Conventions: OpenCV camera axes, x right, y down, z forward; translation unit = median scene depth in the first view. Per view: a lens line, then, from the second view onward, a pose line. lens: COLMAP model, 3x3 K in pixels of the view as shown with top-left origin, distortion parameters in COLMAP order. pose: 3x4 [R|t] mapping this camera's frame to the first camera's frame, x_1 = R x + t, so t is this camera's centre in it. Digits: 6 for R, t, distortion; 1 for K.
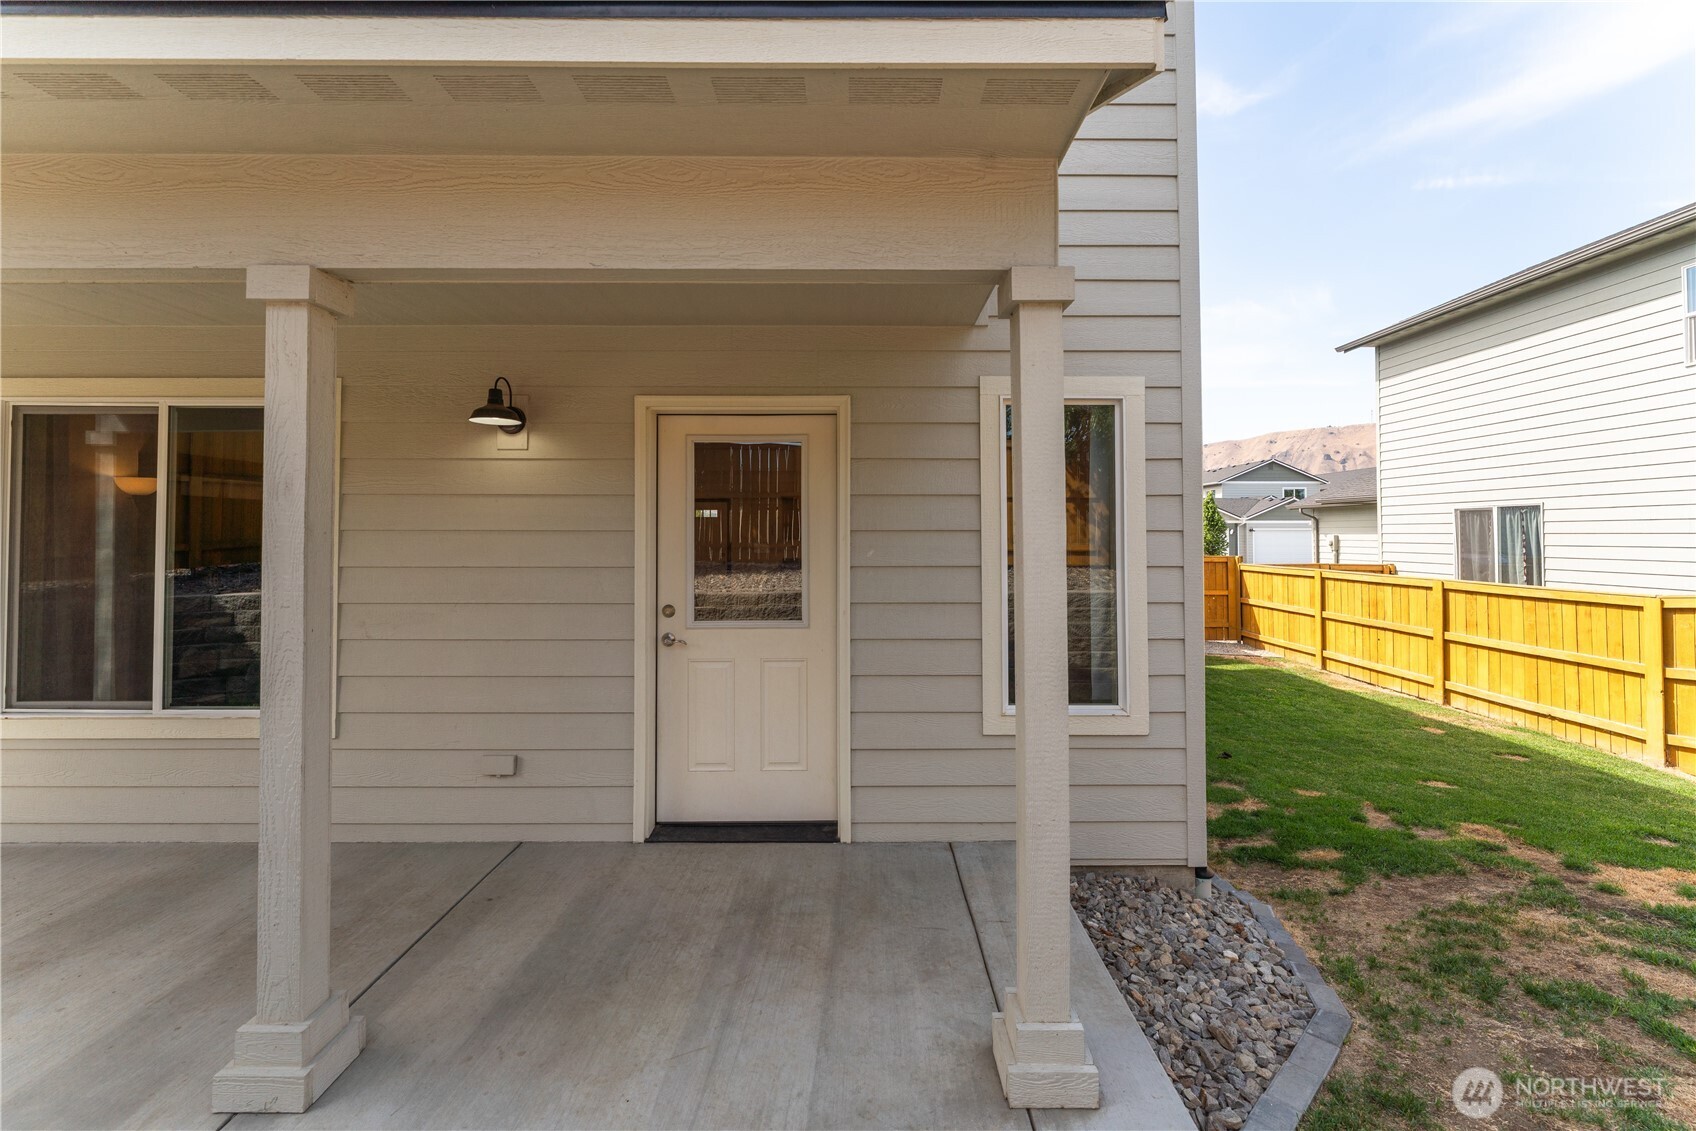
lens RADIAL K [[701.0, 0, 853.9], [0, 701.0, 519.6], [0, 0, 1]] dist [-0.000492, -0.000049]
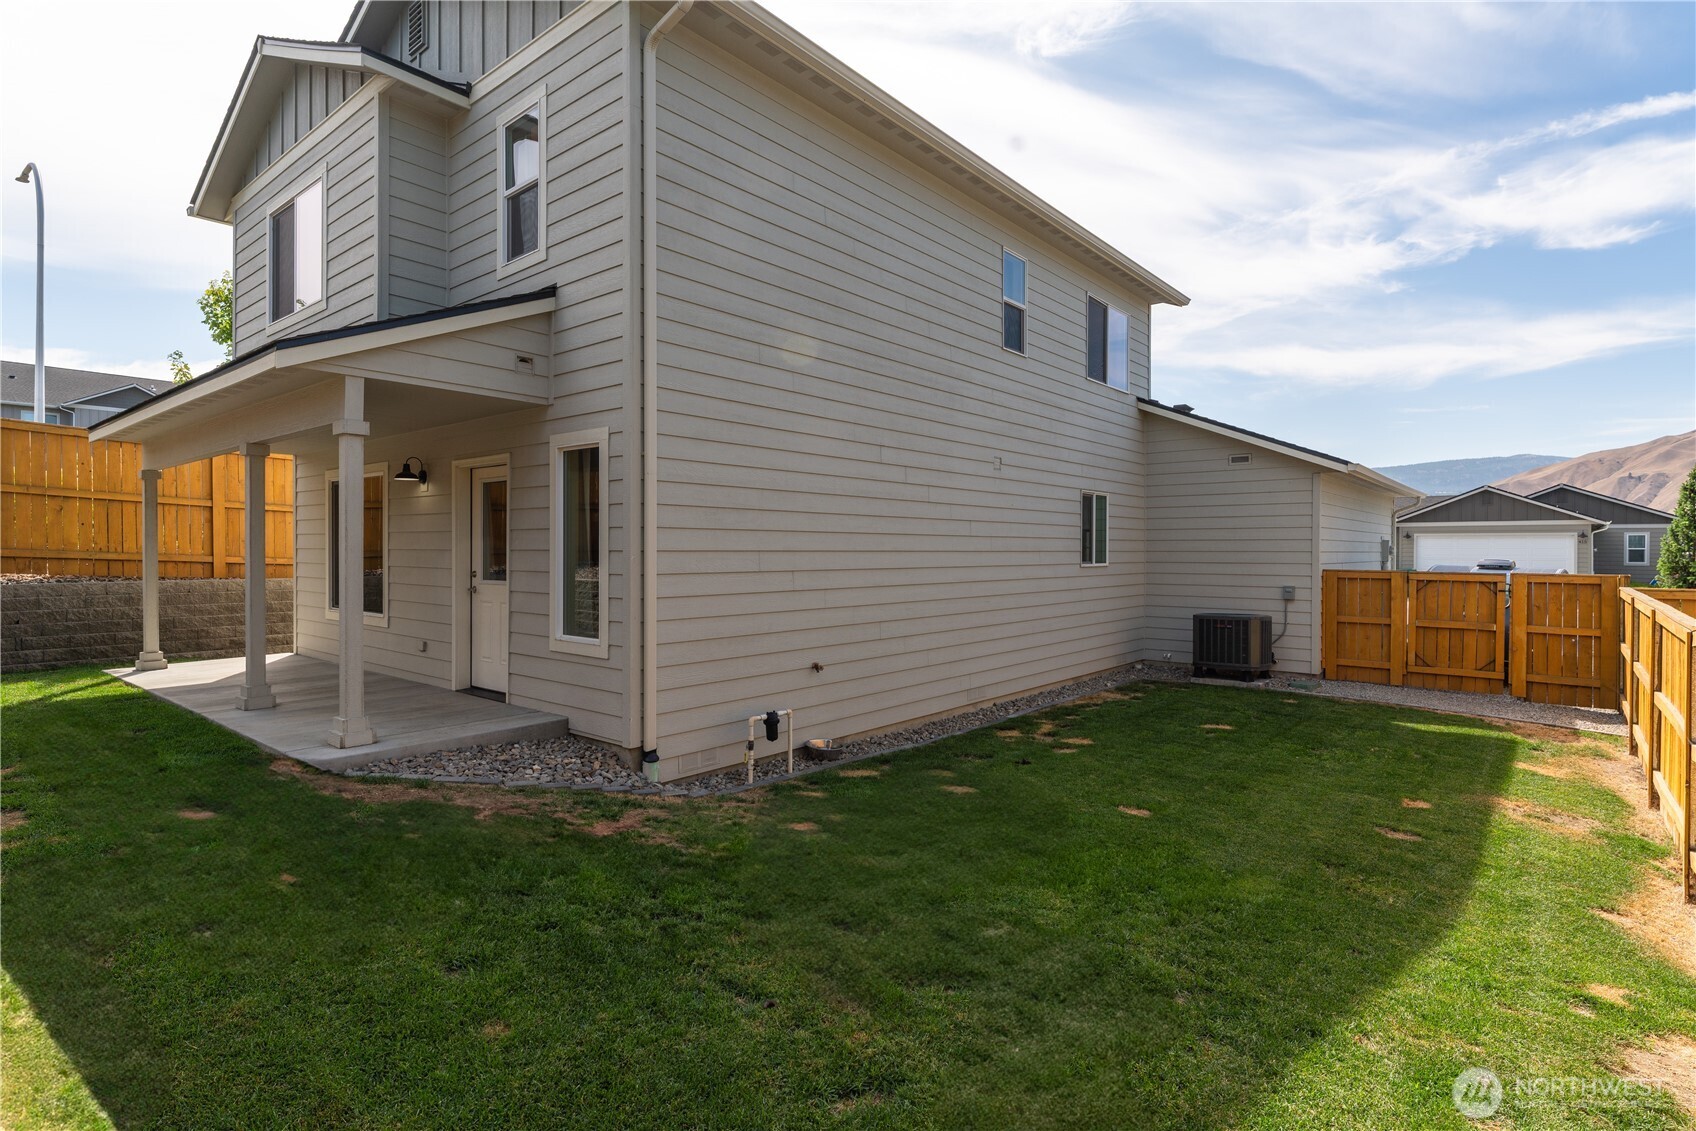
lens RADIAL K [[840.8, 0, 848.0], [0, 840.8, 565.5], [0, 0, 1]] dist [-0.001076, -0.000145]
pose [[0.760055, 0.009132, -0.649795, 1.969533], [0.010111, 0.999614, 0.025875, 0.058679], [0.649780, -0.026237, 0.759669, -0.058898]]
